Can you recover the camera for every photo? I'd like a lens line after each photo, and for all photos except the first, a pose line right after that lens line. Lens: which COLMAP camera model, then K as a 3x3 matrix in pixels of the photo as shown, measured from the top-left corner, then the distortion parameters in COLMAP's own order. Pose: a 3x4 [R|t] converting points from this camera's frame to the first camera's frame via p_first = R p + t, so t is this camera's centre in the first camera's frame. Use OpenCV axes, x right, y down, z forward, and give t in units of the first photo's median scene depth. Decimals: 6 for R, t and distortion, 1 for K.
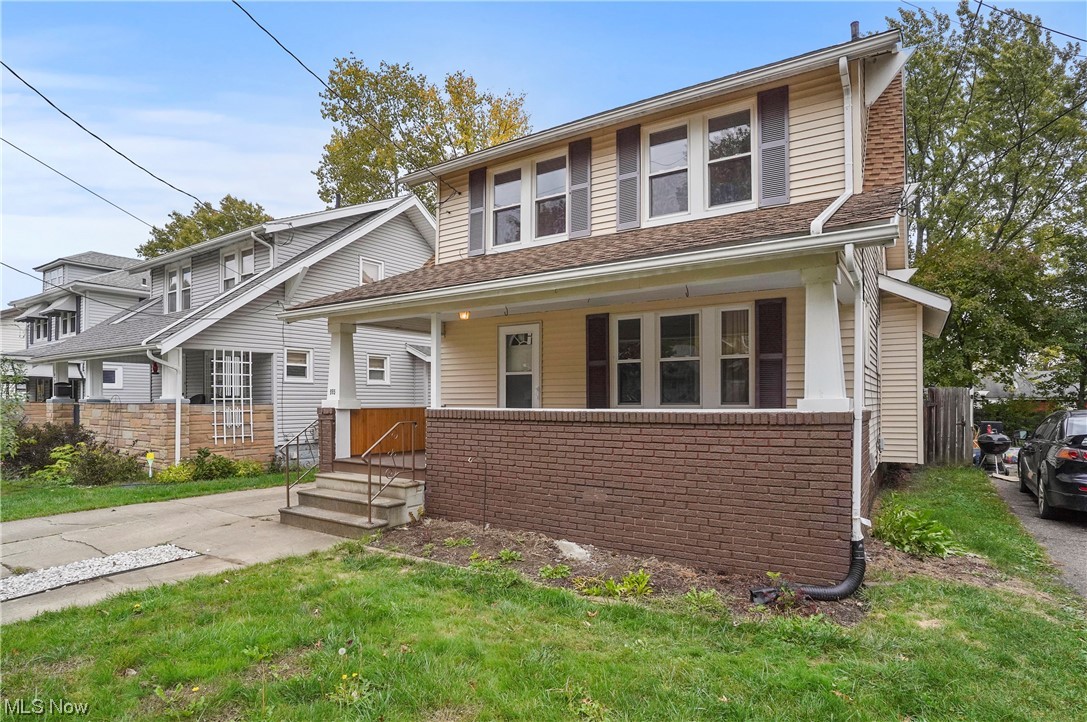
lens RADIAL K [[572.9, 0, 513.1], [0, 572.9, 397.5], [0, 0, 1]] dist [-0.036895, 0.002538]
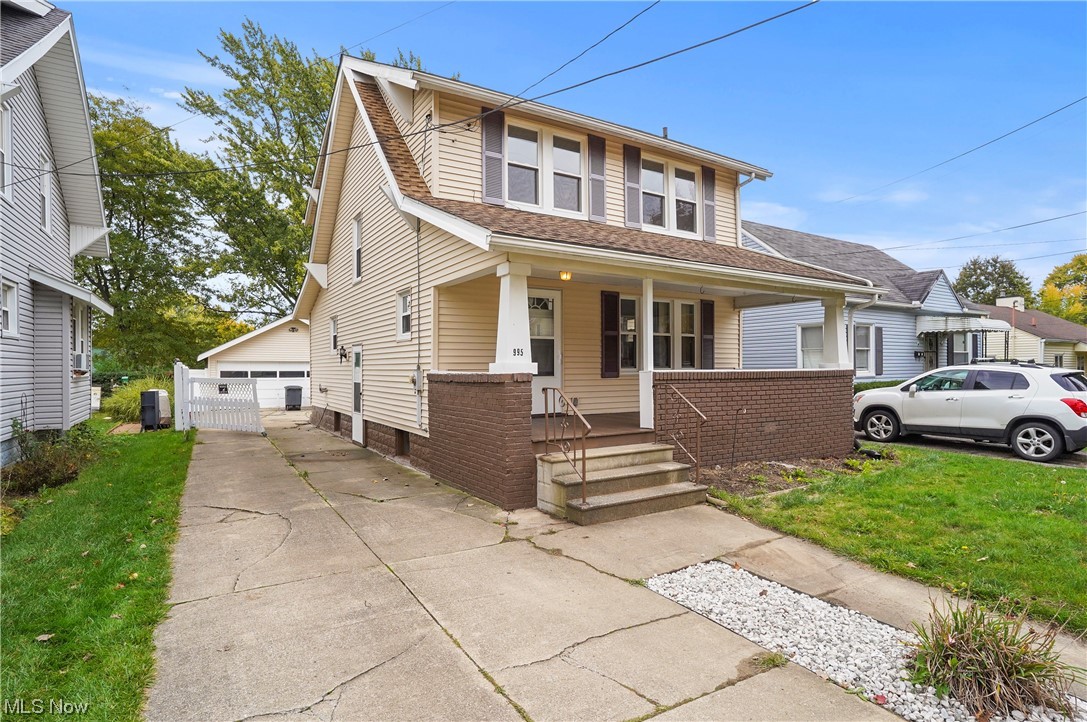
lens RADIAL K [[572.9, 0, 539.2], [0, 572.9, 365.9], [0, 0, 1]] dist [-0.036895, 0.002538]
pose [[0.402137, -0.002773, 0.915575, -1.015804], [-0.002022, 0.999990, 0.003917, 0.004197], [-0.915577, -0.003426, 0.402128, 0.670222]]
